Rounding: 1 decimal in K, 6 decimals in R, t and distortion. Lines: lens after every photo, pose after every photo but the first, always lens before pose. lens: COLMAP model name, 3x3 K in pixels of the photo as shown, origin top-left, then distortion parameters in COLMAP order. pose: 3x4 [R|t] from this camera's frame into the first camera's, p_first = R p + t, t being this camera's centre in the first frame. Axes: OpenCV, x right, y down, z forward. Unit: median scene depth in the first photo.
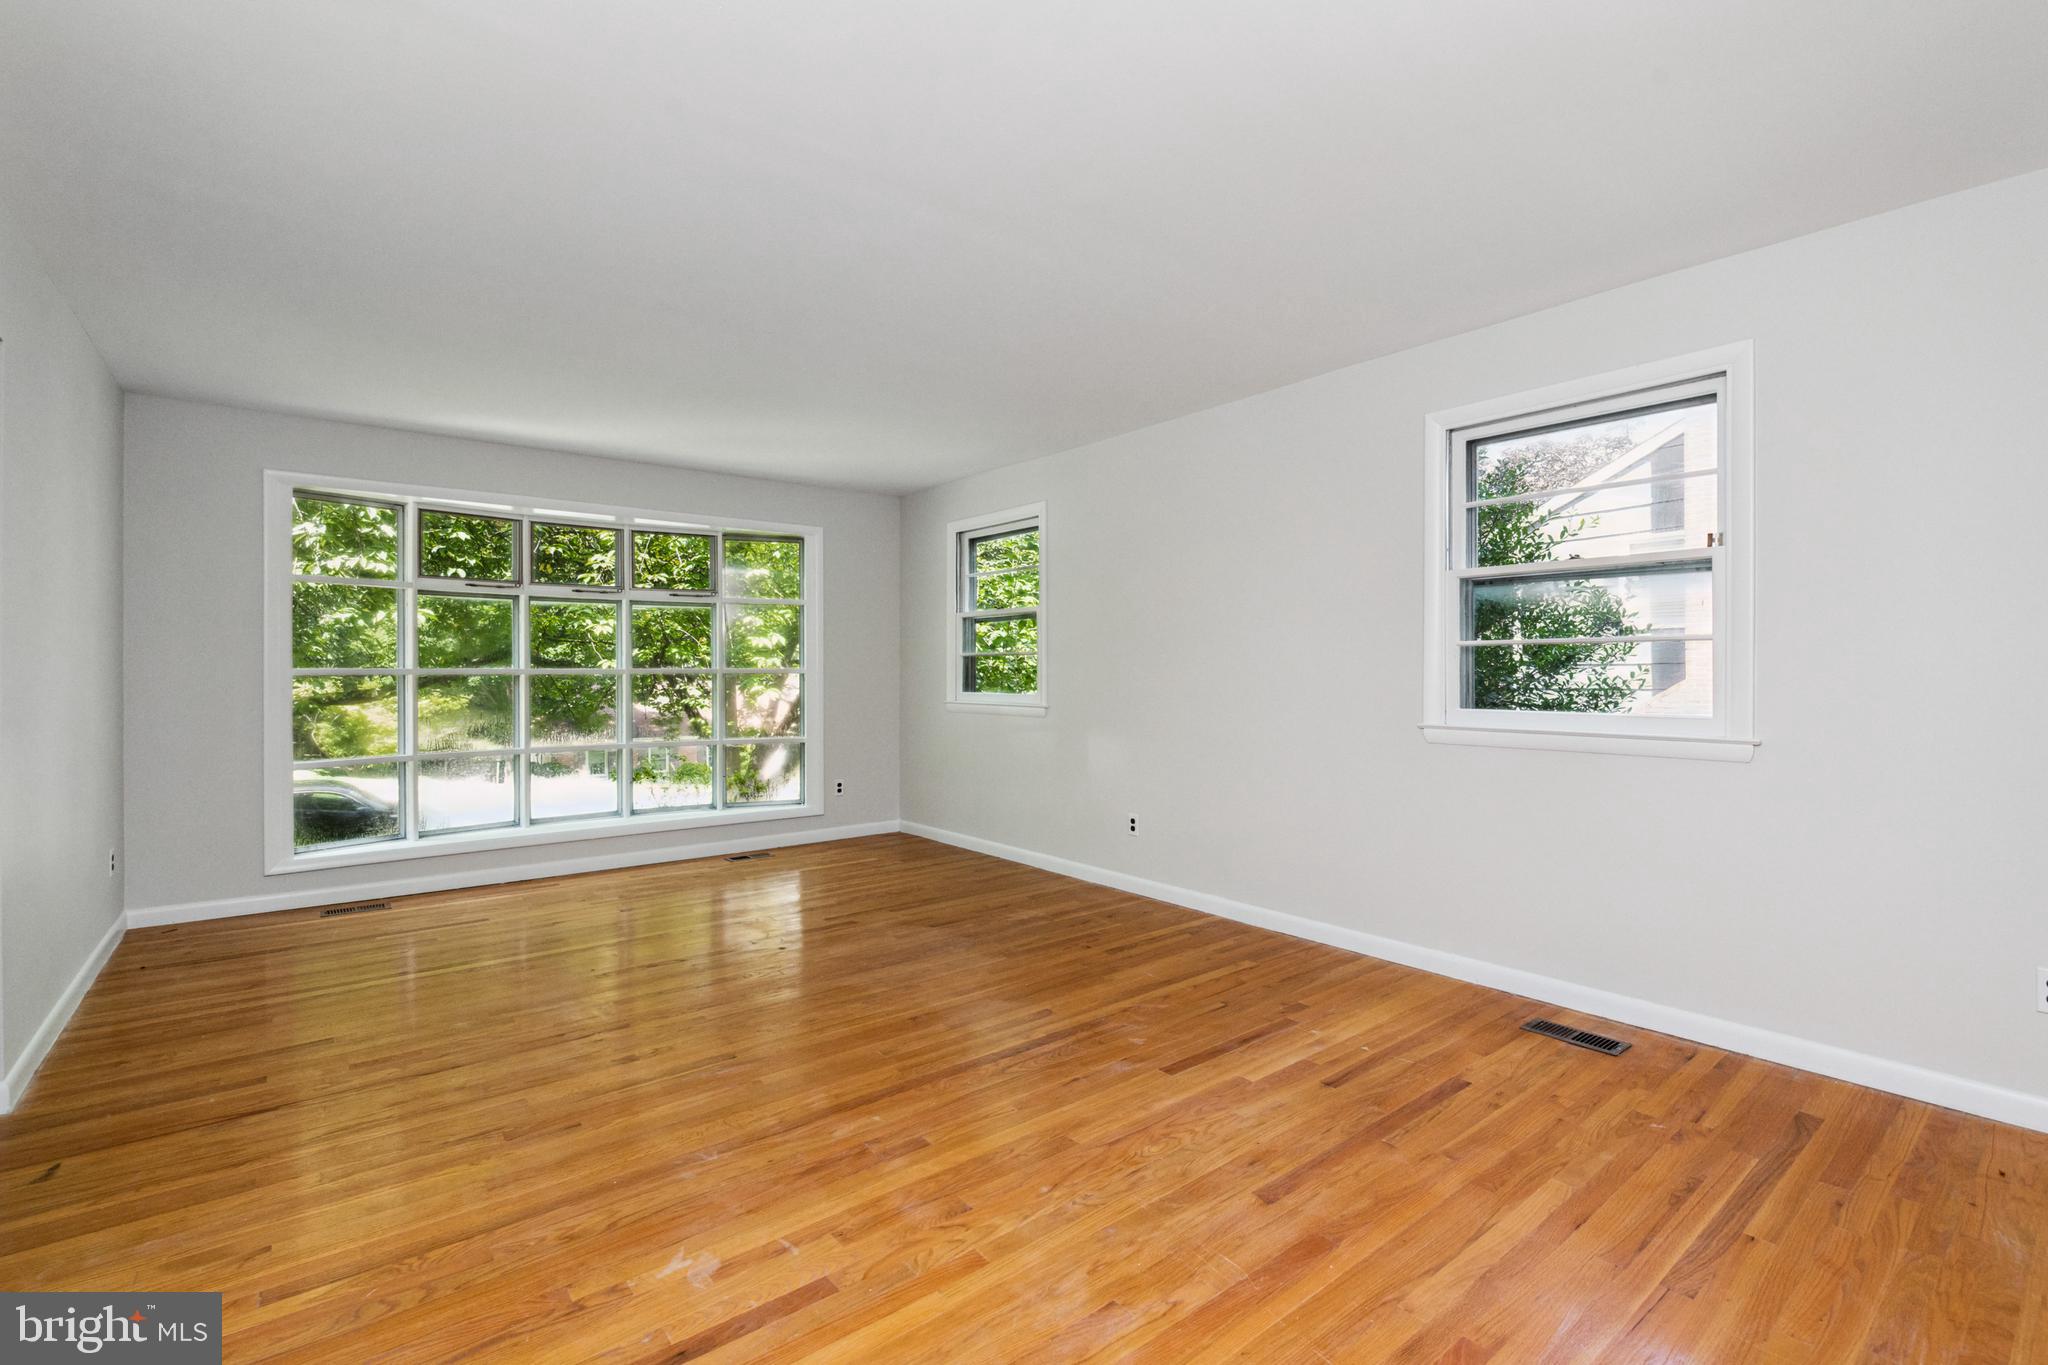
lens RADIAL K [[906.4, 0, 1028.0], [0, 906.4, 667.5], [0, 0, 1]] dist [0.016922, -0.012103]
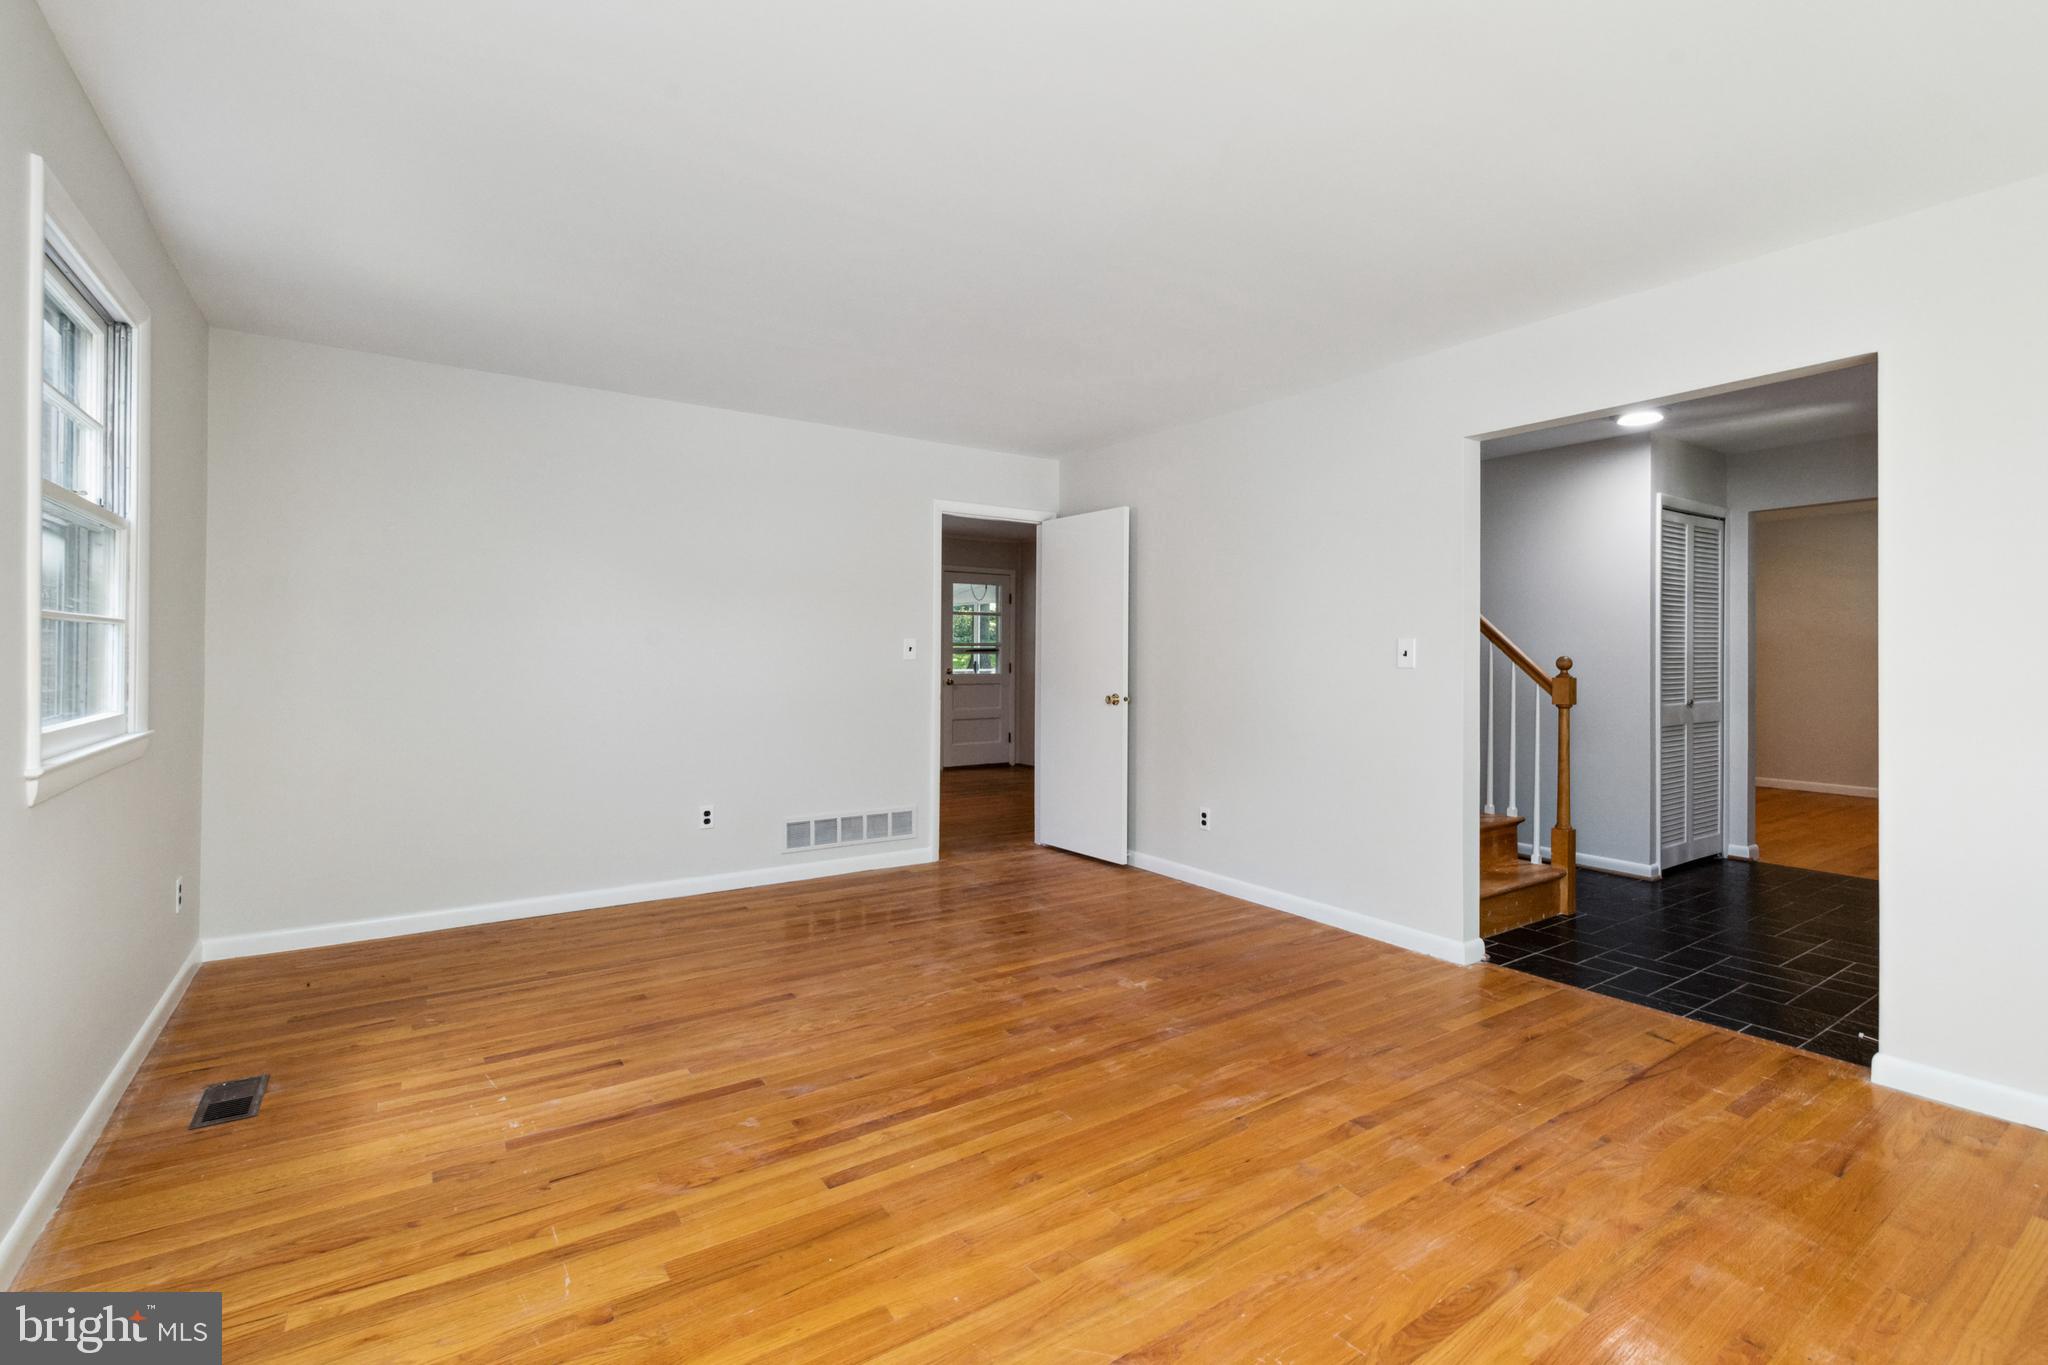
lens RADIAL K [[906.4, 0, 1028.0], [0, 906.4, 667.5], [0, 0, 1]] dist [0.016922, -0.012103]
pose [[-0.997711, -0.004388, 0.067483, -0.193244], [-0.003694, 0.999939, 0.010401, 0.000506], [-0.067524, 0.010127, -0.997666, 1.958454]]
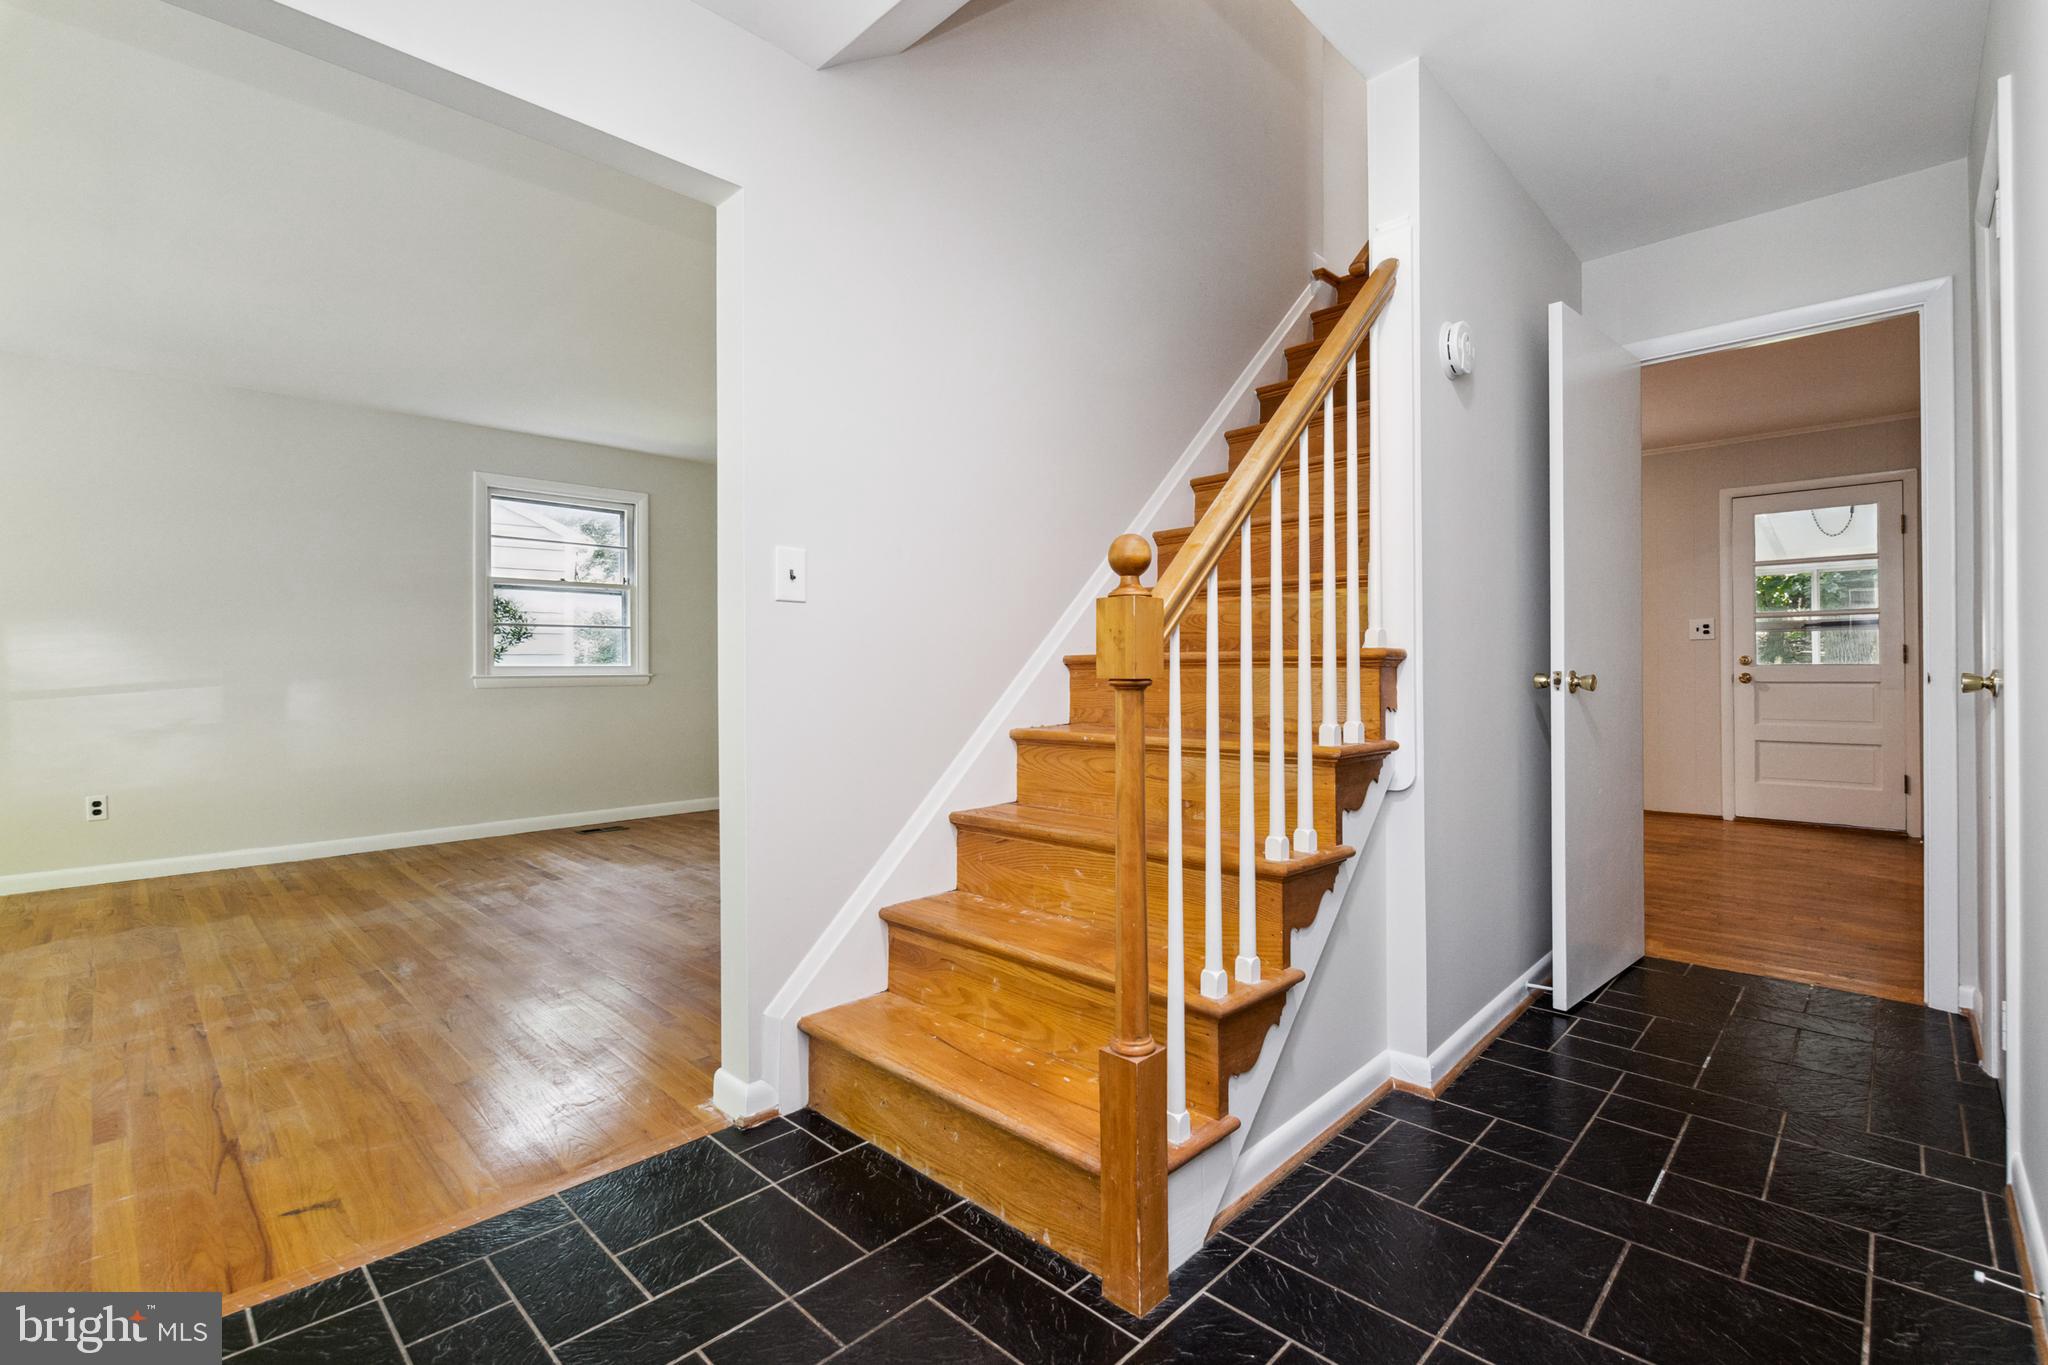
lens RADIAL K [[906.4, 0, 1028.0], [0, 906.4, 667.5], [0, 0, 1]] dist [0.016922, -0.012103]
pose [[-0.124065, 0.005296, 0.992260, -1.597092], [0.005950, 0.999972, -0.004593, 0.071178], [-0.992256, 0.005334, -0.124093, 0.384538]]
